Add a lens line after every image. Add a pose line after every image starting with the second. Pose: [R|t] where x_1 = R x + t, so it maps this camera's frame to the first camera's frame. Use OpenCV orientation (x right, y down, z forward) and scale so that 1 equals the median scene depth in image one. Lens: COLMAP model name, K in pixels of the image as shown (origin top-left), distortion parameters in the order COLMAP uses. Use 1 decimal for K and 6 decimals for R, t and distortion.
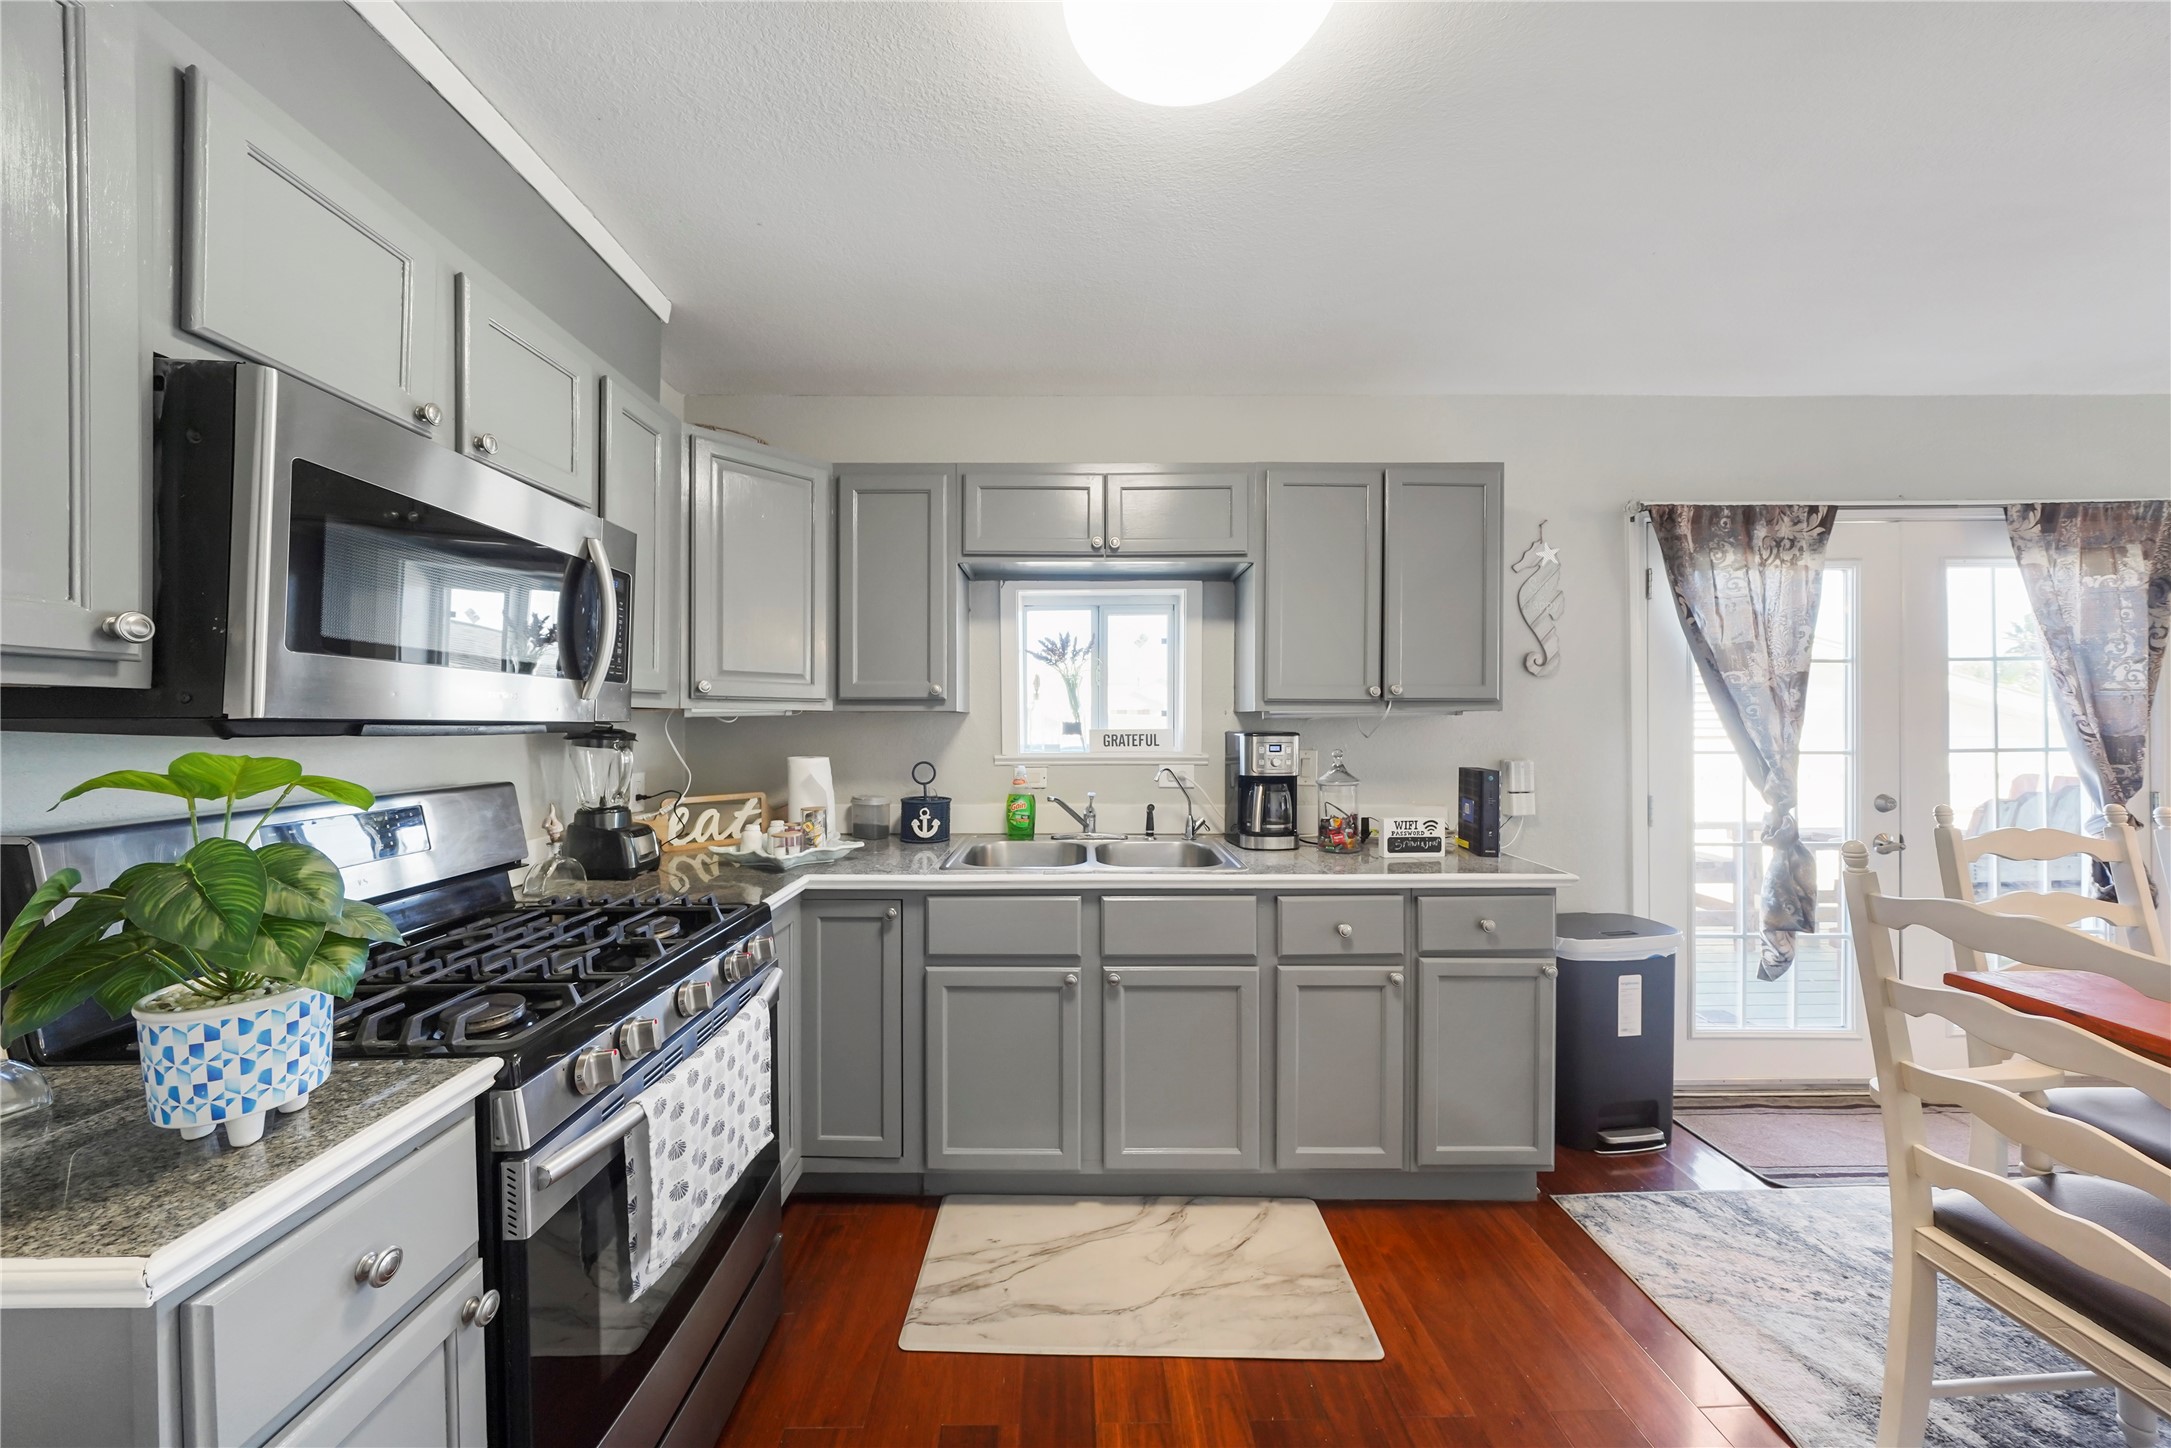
lens RADIAL K [[754.1, 0, 1083.0], [0, 754.1, 729.5], [0, 0, 1]] dist [-0.000127, -0.000020]
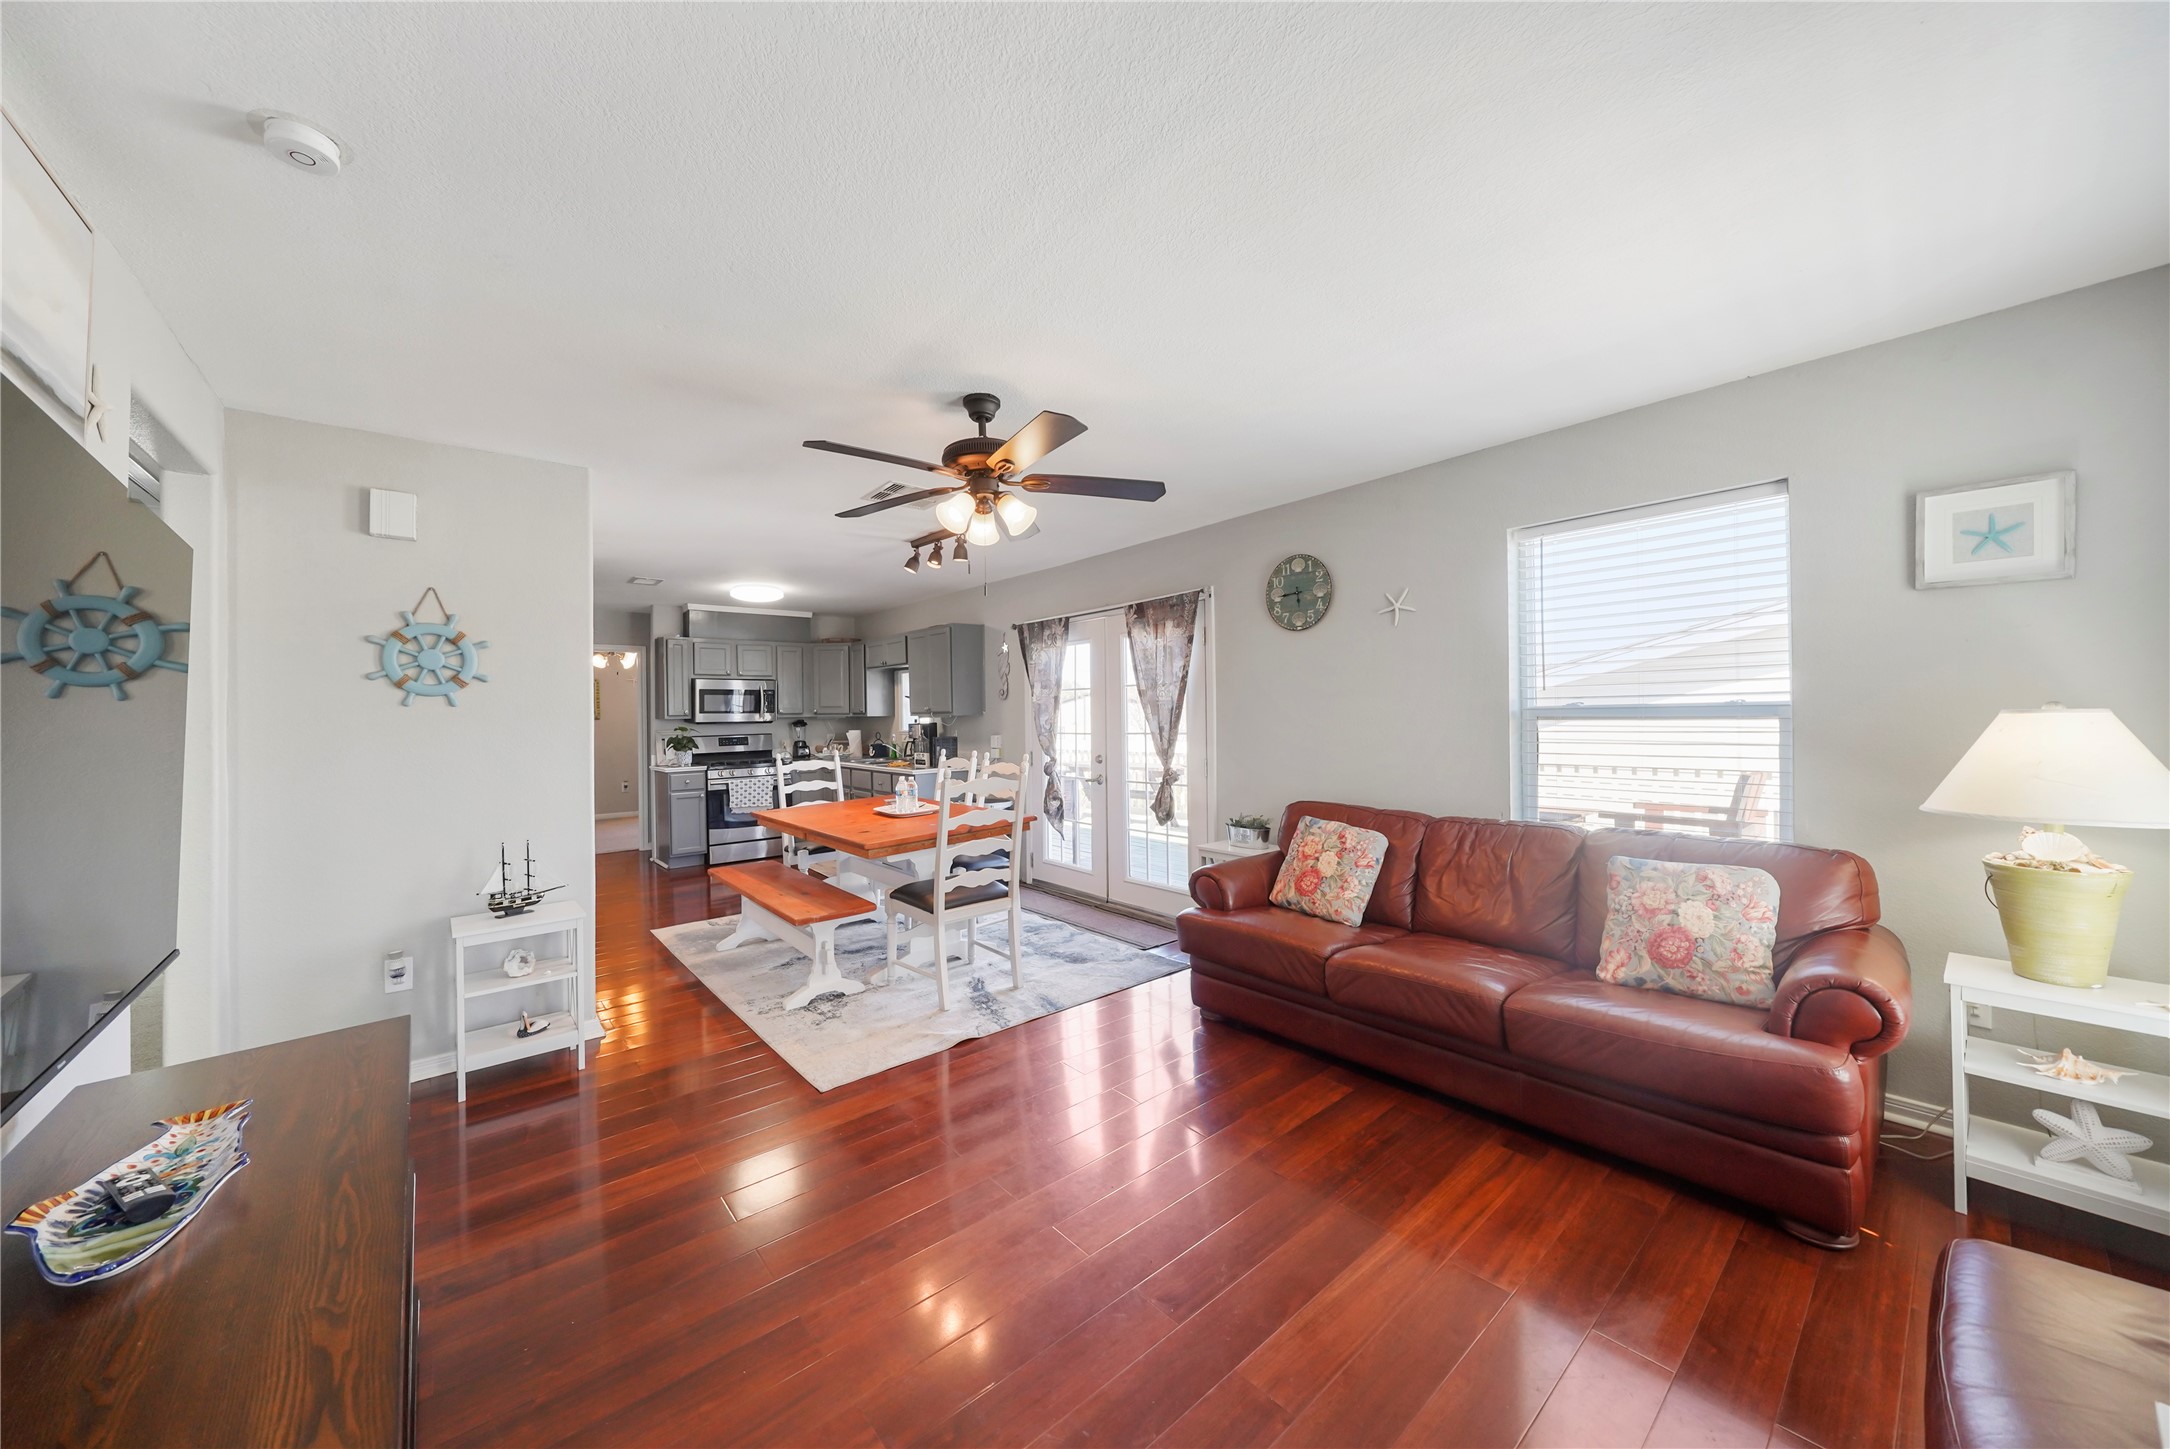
lens RADIAL K [[753.7, 0, 1084.5], [0, 753.7, 712.3], [0, 0, 1]] dist [-0.000127, -0.000020]
pose [[0.641376, -0.005647, -0.767206, 2.651618], [0.010184, 0.999947, 0.001153, -0.029403], [0.767159, -0.008553, 0.641400, -0.324220]]
